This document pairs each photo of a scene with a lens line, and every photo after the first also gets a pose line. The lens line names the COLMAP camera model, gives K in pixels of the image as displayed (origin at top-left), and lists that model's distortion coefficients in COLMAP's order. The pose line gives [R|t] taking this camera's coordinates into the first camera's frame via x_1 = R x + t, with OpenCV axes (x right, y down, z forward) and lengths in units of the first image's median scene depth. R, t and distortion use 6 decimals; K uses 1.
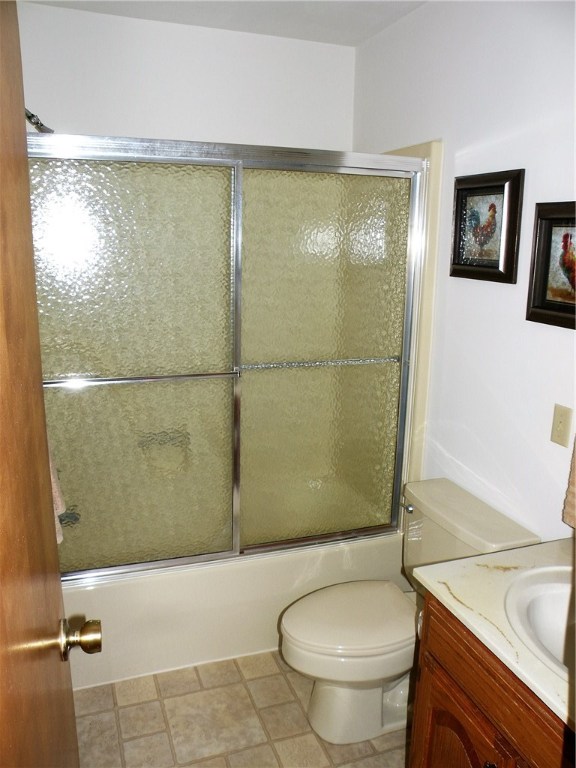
lens RADIAL K [[631.5, 0, 289.3], [0, 631.5, 382.1], [0, 0, 1]] dist [-0.146171, 0.138350]
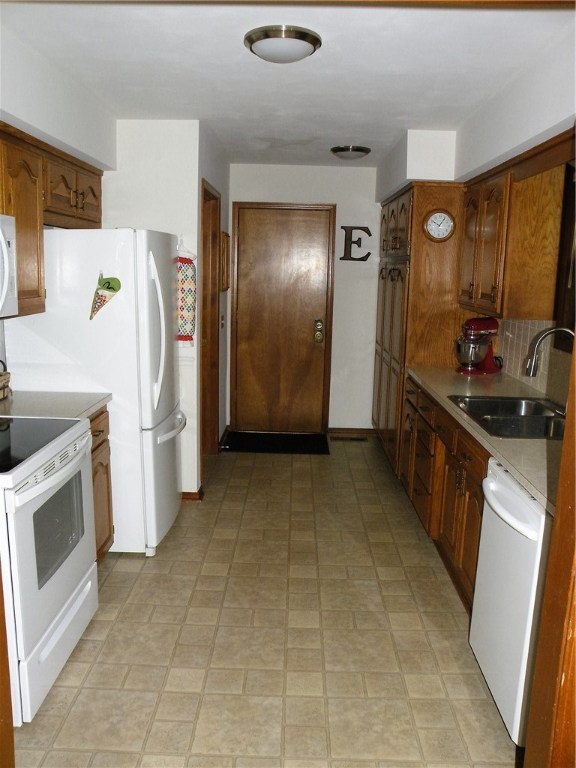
lens RADIAL K [[631.5, 0, 289.1], [0, 631.5, 385.3], [0, 0, 1]] dist [-0.146171, 0.138350]
pose [[0.353207, -0.176307, 0.918782, -0.918600], [0.200873, 0.973469, 0.109580, -0.081540], [-0.913726, 0.145855, 0.379251, 0.461326]]
